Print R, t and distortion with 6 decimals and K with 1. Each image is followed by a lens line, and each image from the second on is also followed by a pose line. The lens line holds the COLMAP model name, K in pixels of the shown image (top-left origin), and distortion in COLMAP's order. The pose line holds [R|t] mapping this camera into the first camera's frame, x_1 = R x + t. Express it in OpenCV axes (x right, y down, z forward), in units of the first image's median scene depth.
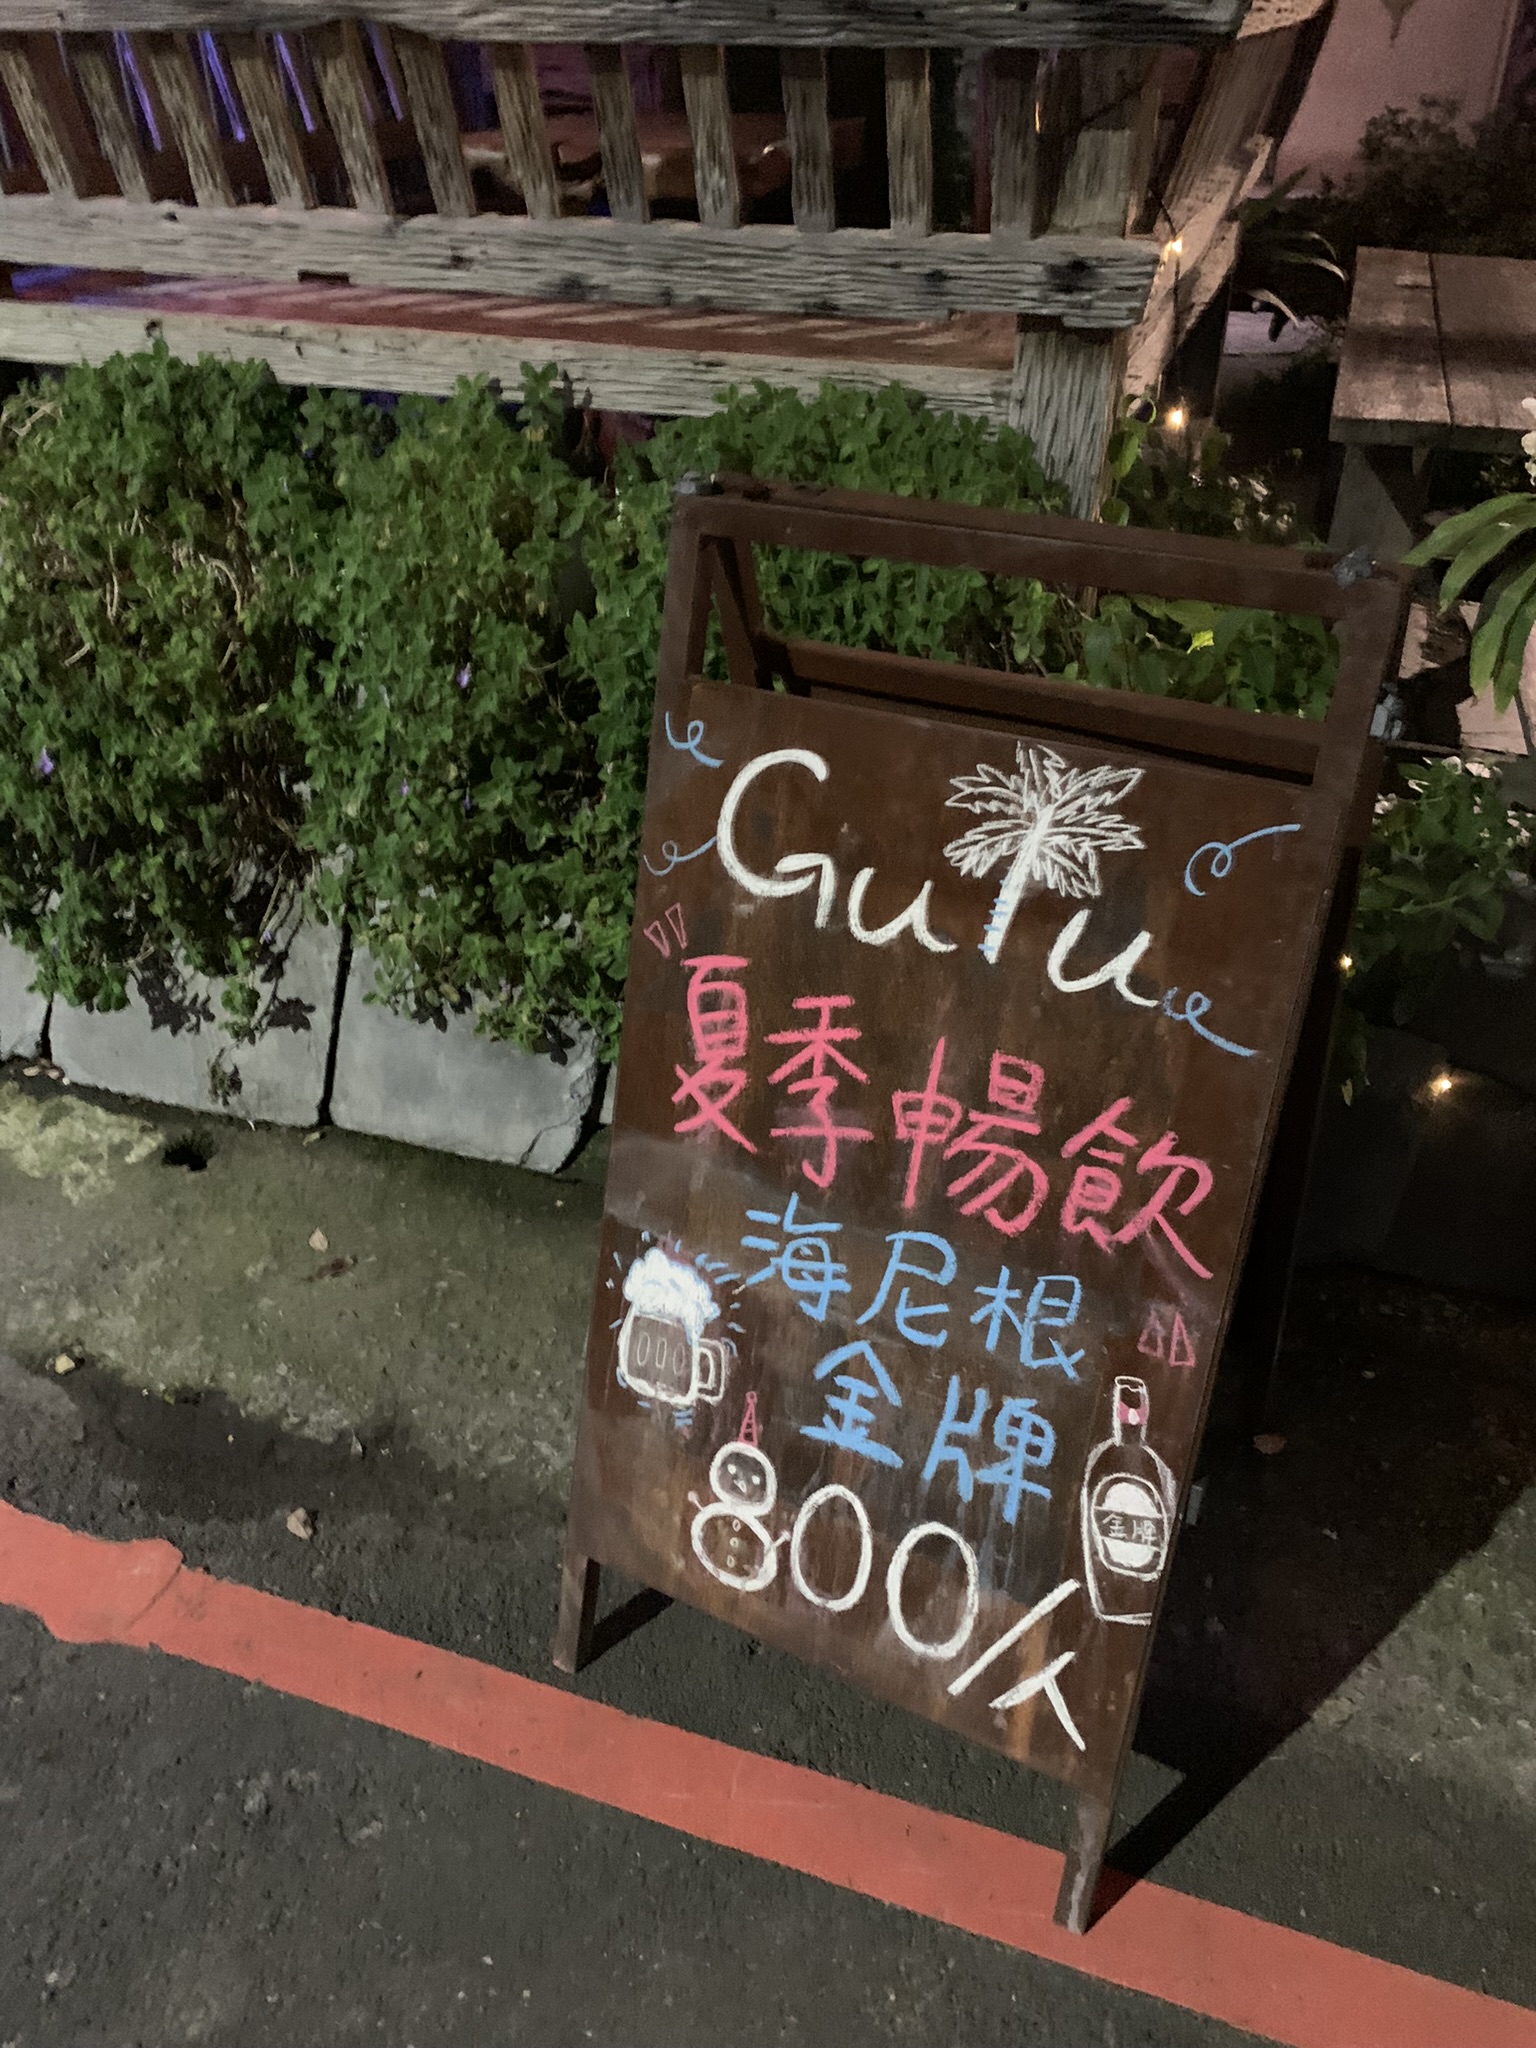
lens RADIAL K [[1574.4, 0, 777.9], [0, 1574.4, 1014.5], [0, 0, 1]] dist [0.027330, -0.008205]
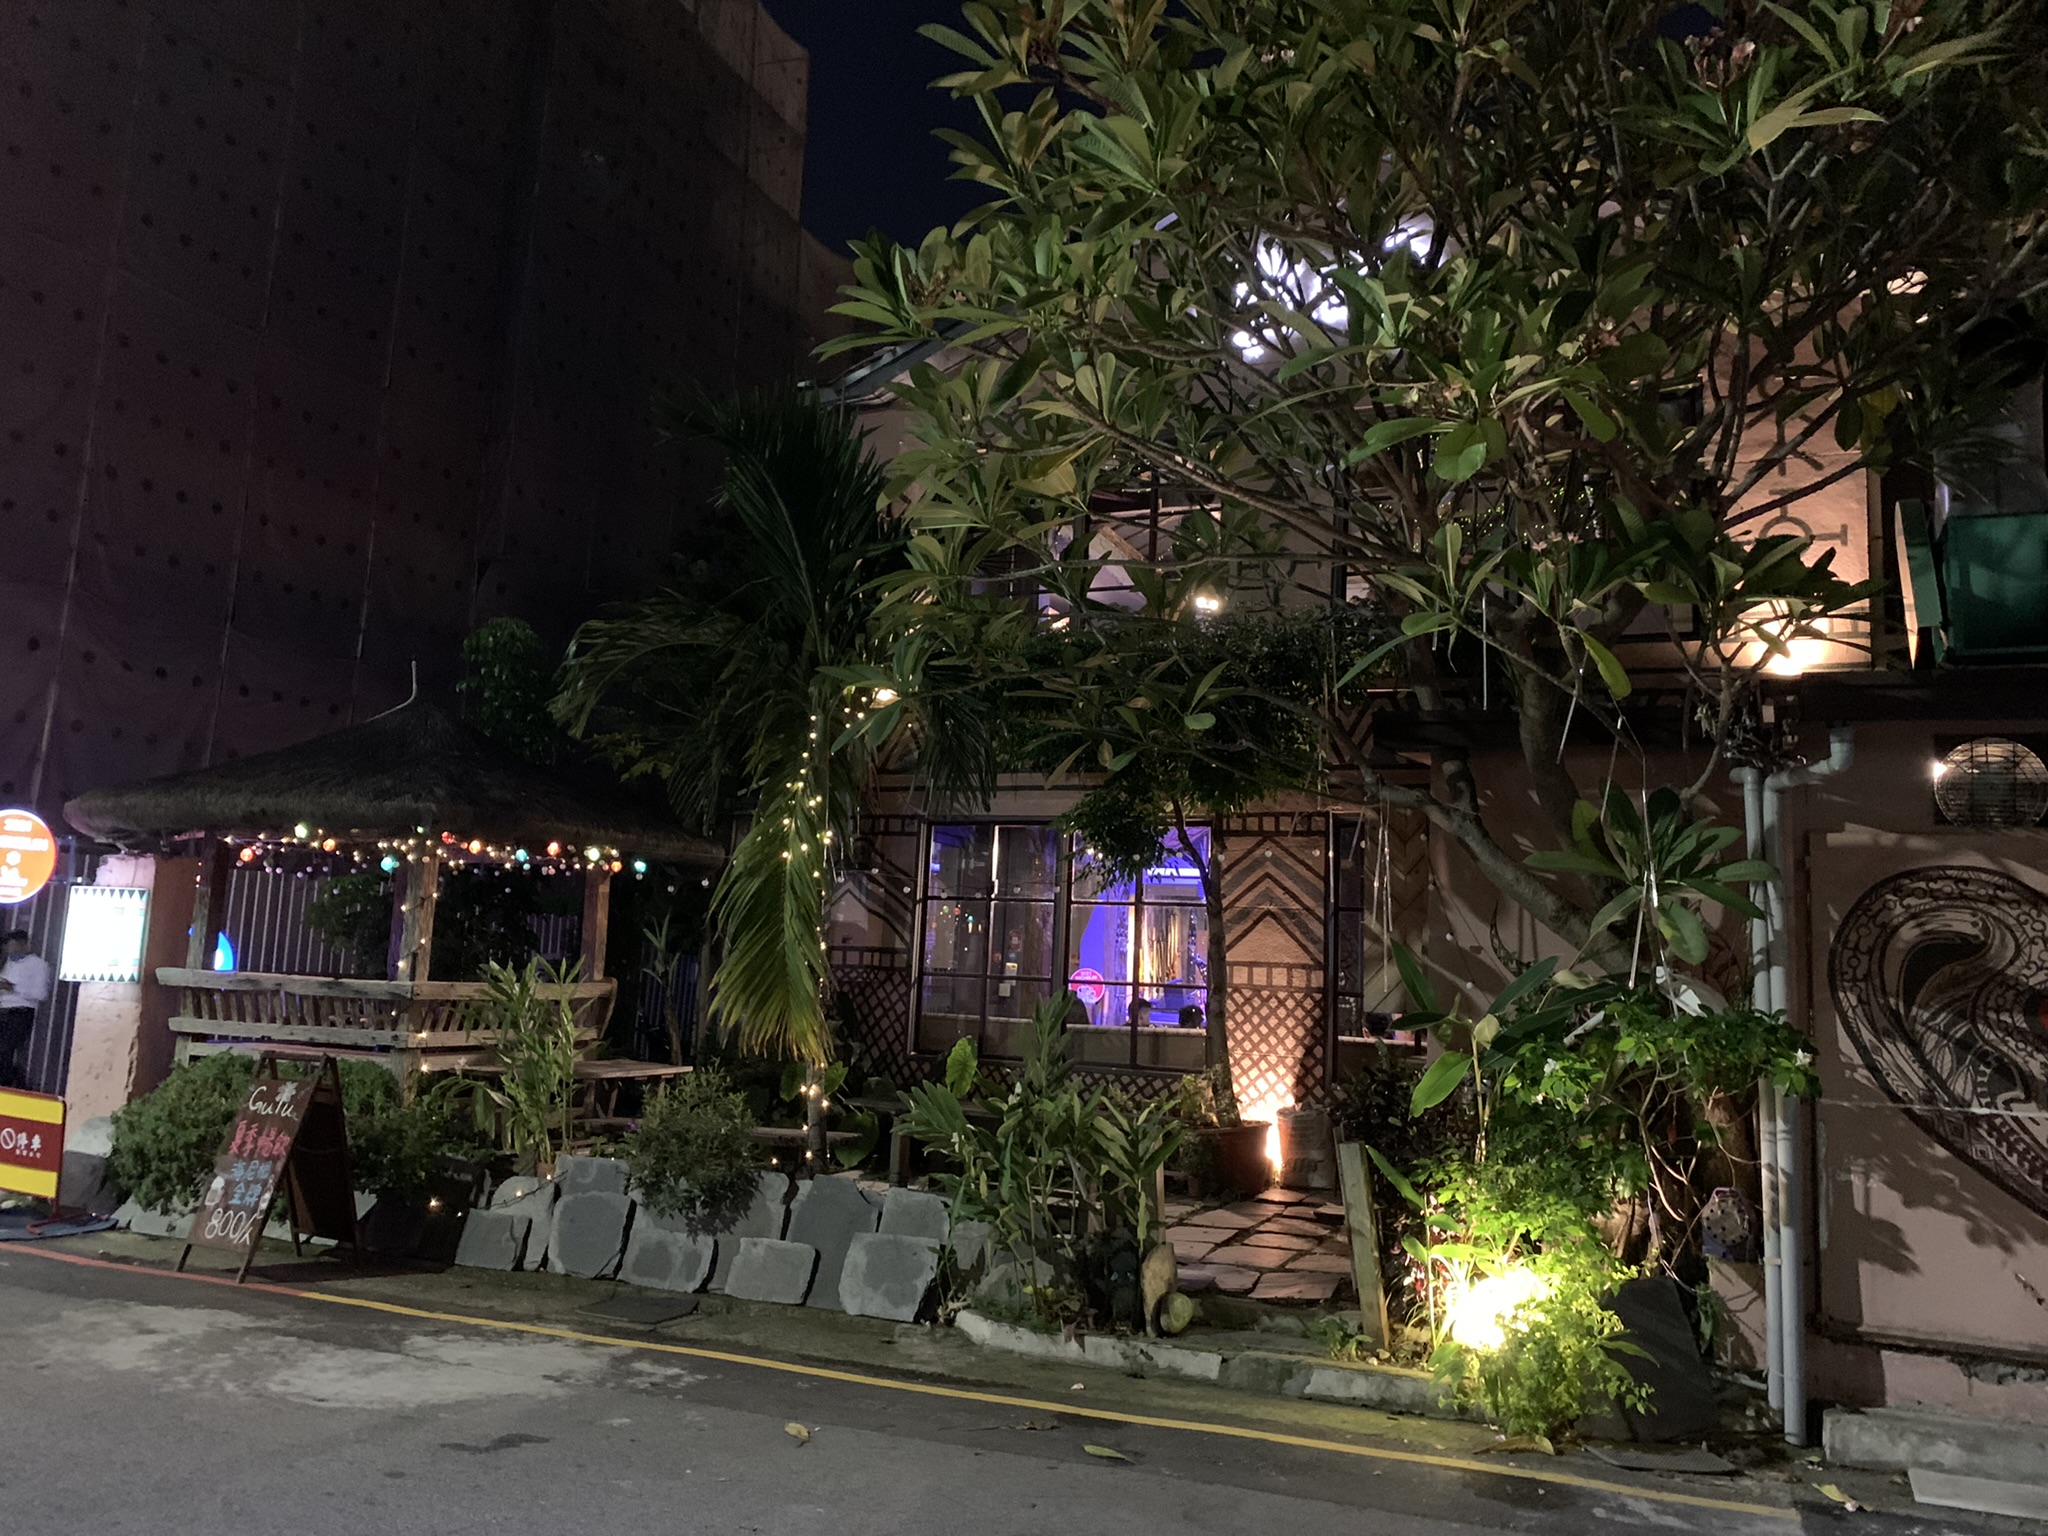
lens RADIAL K [[1574.4, 0, 1037.0], [0, 1574.4, 749.5], [0, 0, 1]] dist [0.027330, -0.008205]
pose [[0.997107, 0.040499, -0.064327, 2.684568], [-0.072972, 0.746999, -0.660809, 2.176051], [0.021290, 0.663591, 0.747793, -3.583214]]
